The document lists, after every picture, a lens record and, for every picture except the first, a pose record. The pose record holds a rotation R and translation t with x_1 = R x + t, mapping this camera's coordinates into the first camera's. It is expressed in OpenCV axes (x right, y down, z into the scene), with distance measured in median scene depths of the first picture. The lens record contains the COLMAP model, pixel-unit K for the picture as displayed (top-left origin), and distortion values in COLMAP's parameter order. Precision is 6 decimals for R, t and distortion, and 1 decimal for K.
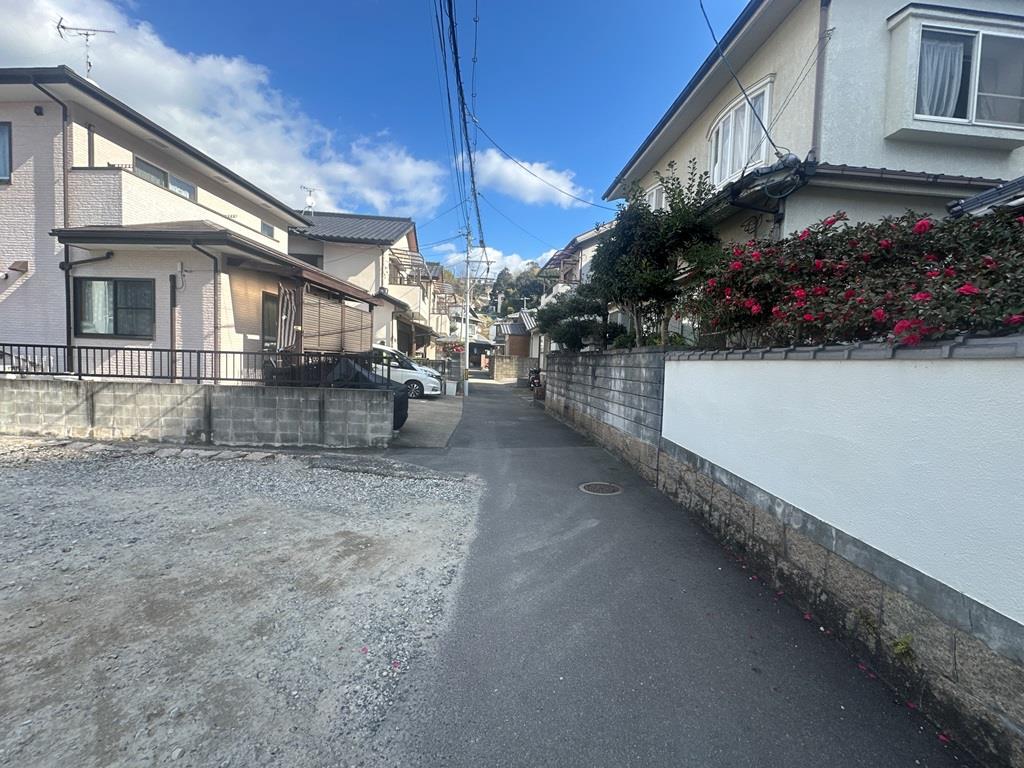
lens RADIAL K [[407.9, 0, 512.0], [0, 407.9, 384.0], [0, 0, 1]] dist [-0.004127, 0.000209]
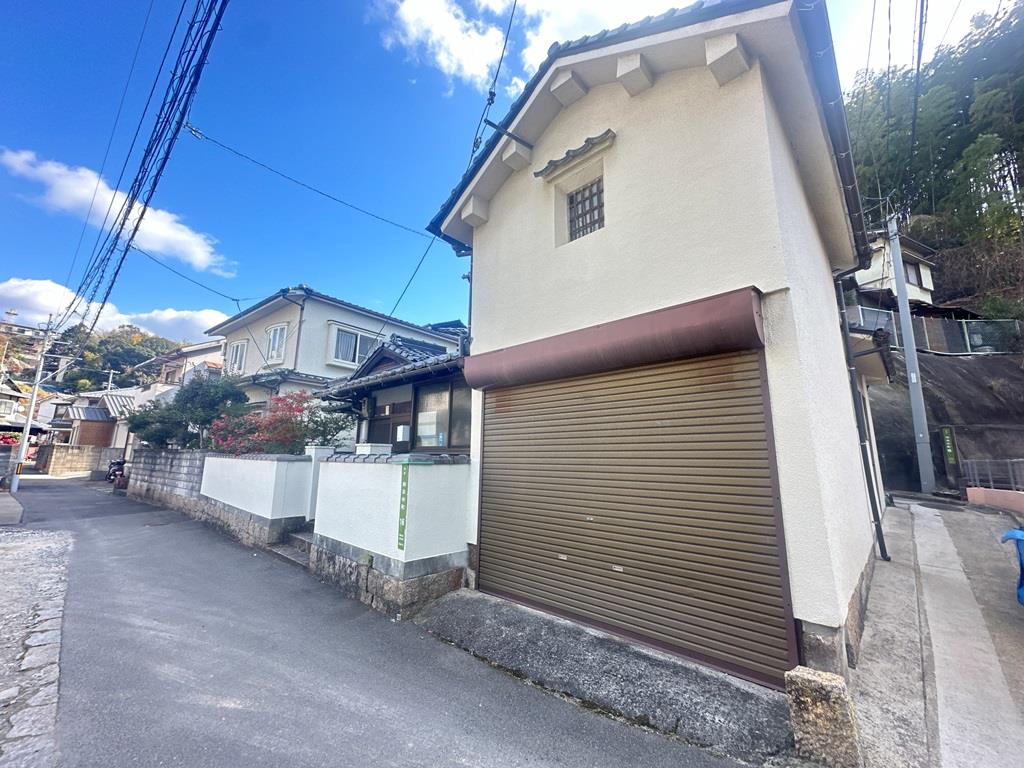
lens RADIAL K [[407.9, 0, 512.0], [0, 407.9, 384.0], [0, 0, 1]] dist [-0.004127, 0.000209]
pose [[0.681573, 0.111154, 0.723259, -0.067615], [0.043539, 0.980484, -0.191716, 0.028956], [-0.730454, 0.162159, 0.663432, -0.982595]]
